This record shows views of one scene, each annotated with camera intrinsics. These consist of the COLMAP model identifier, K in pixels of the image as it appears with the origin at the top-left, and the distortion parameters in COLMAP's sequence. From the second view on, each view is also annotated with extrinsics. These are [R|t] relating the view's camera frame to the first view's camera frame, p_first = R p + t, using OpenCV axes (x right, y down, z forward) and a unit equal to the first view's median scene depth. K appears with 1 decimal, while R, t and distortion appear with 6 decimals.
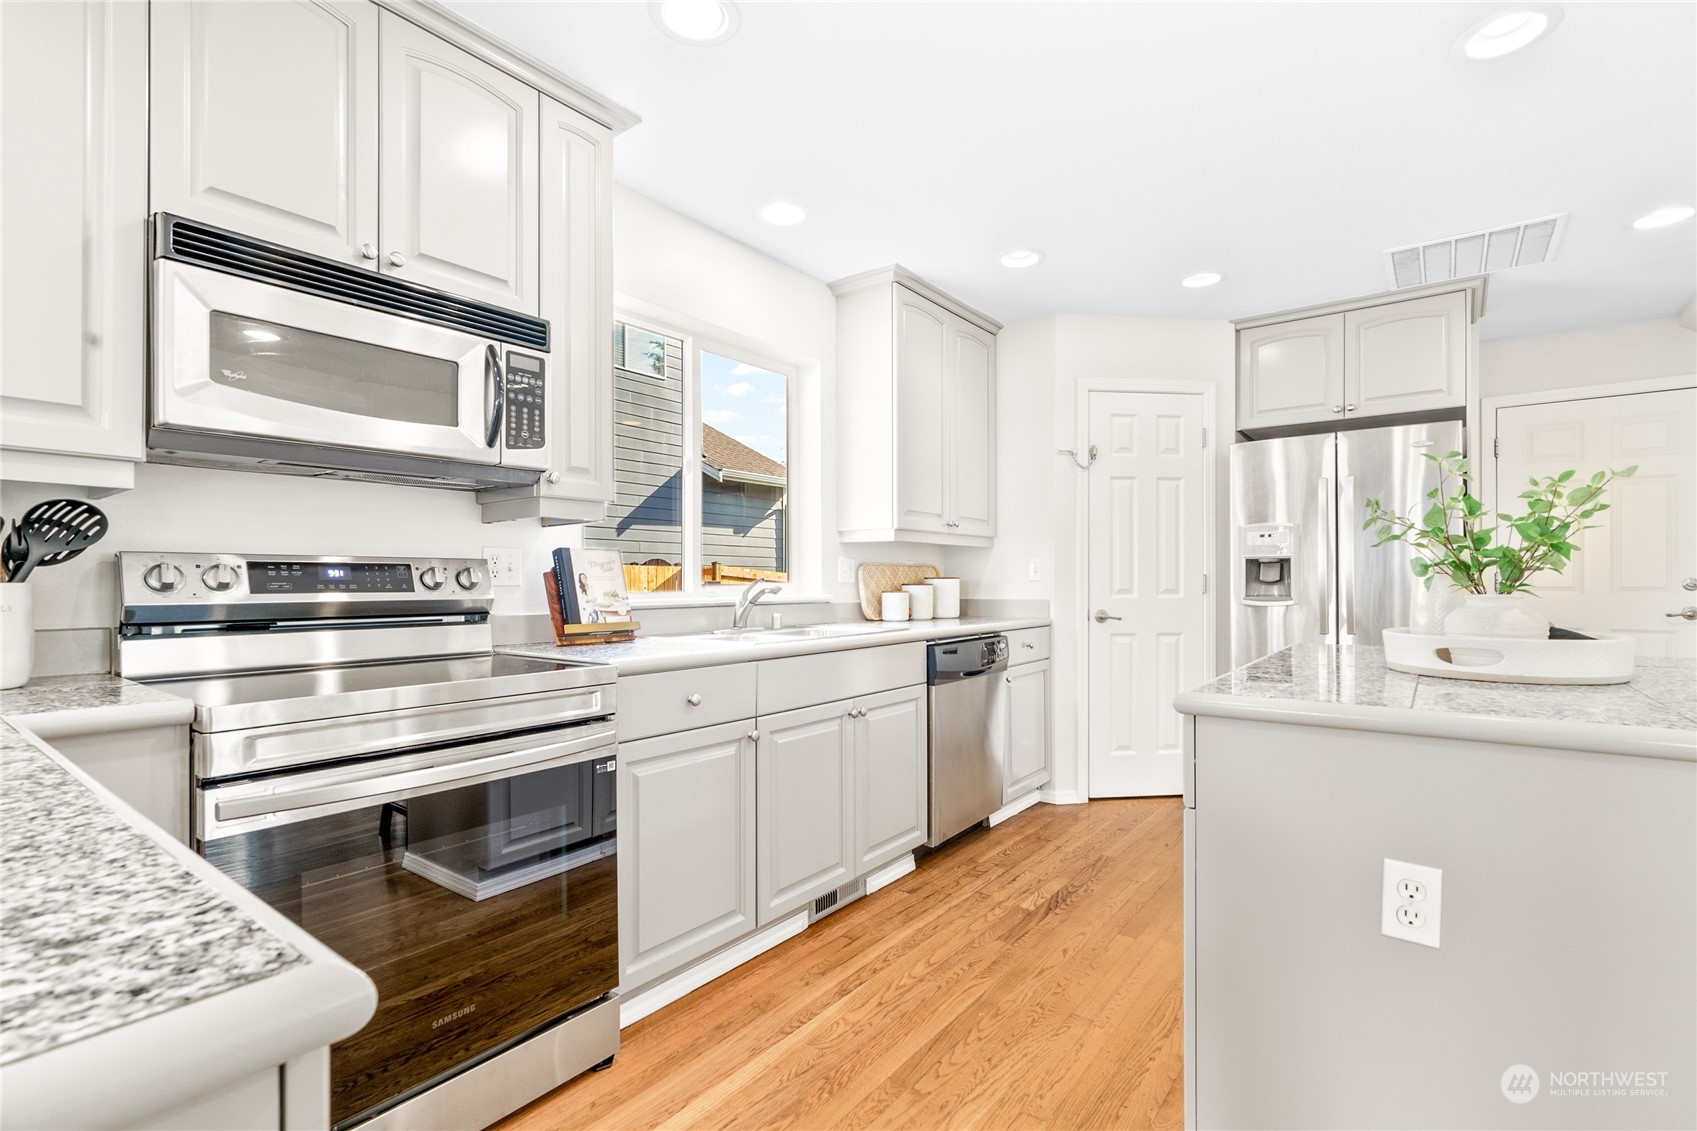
lens RADIAL K [[766.2, 0, 850.8], [0, 766.2, 581.8], [0, 0, 1]] dist [-0.021270, 0.000554]
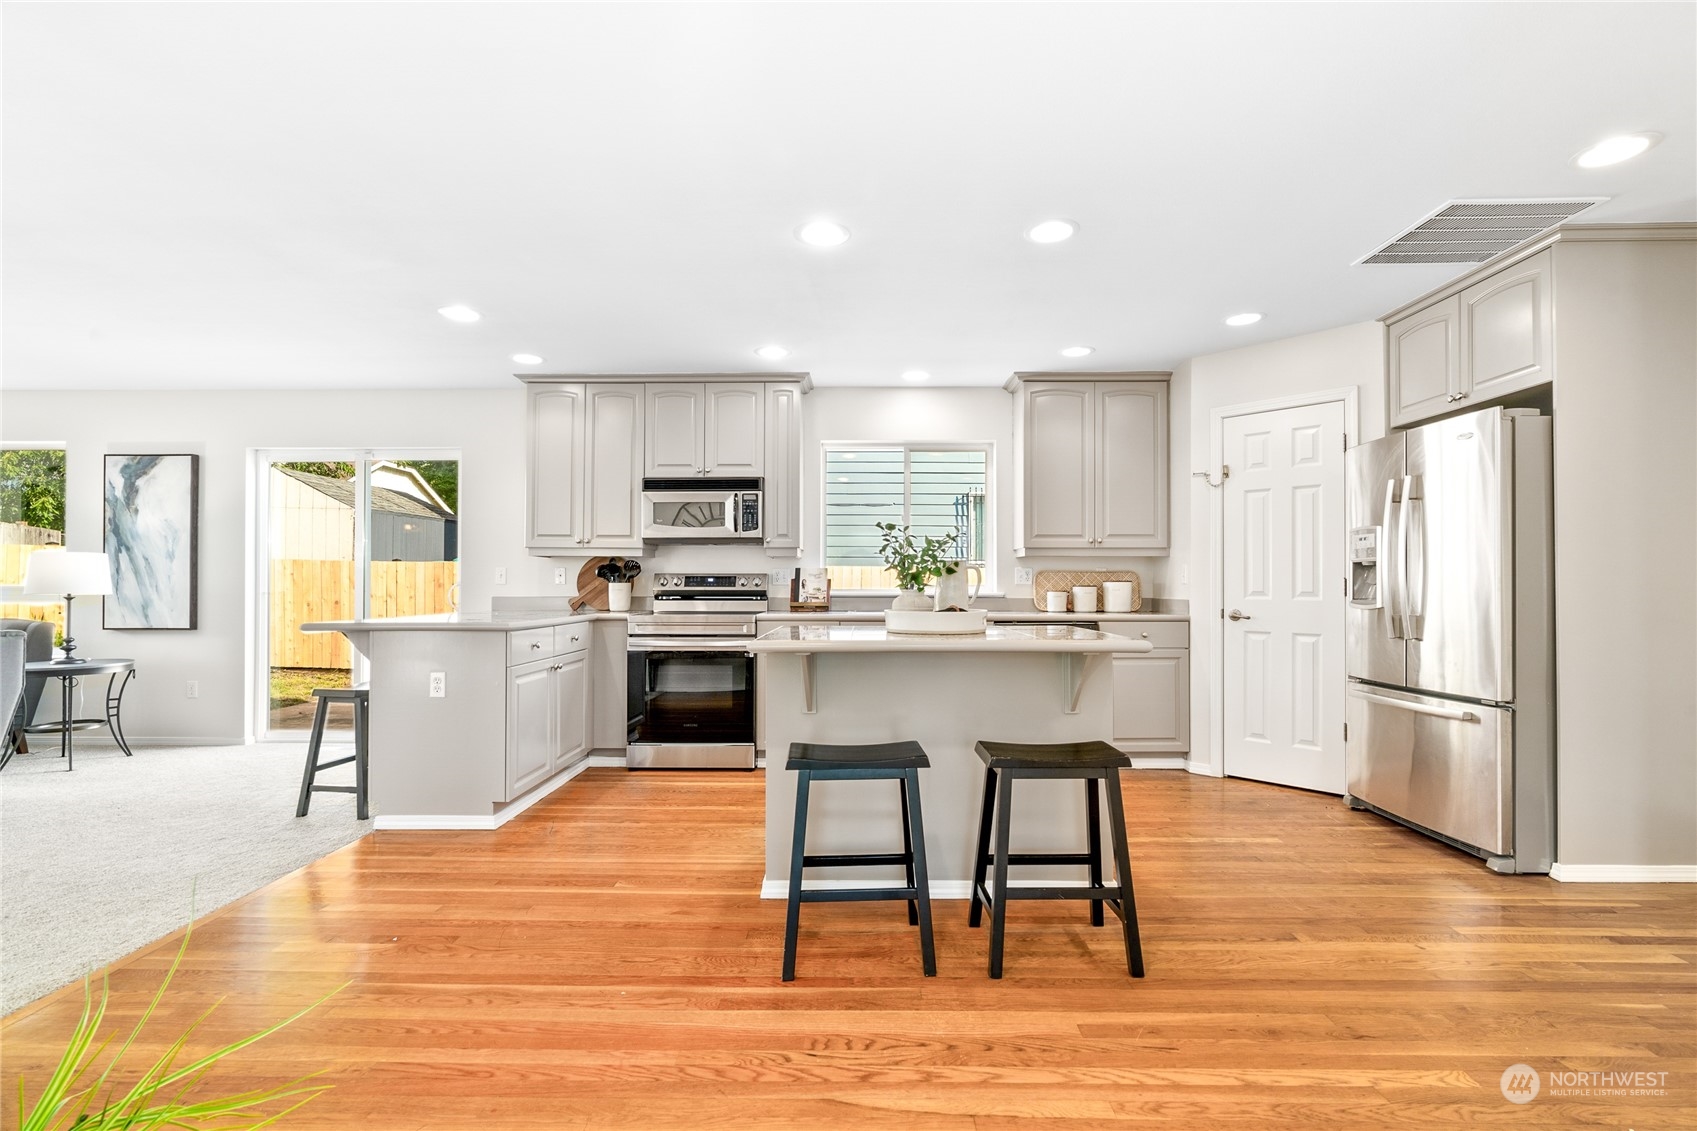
lens RADIAL K [[766.2, 0, 850.8], [0, 766.2, 581.8], [0, 0, 1]] dist [-0.021270, 0.000554]
pose [[0.599383, -0.000468, -0.800462, 1.684194], [-0.004034, 0.999985, -0.003605, 0.003917], [0.800452, 0.005390, 0.599372, -0.247062]]
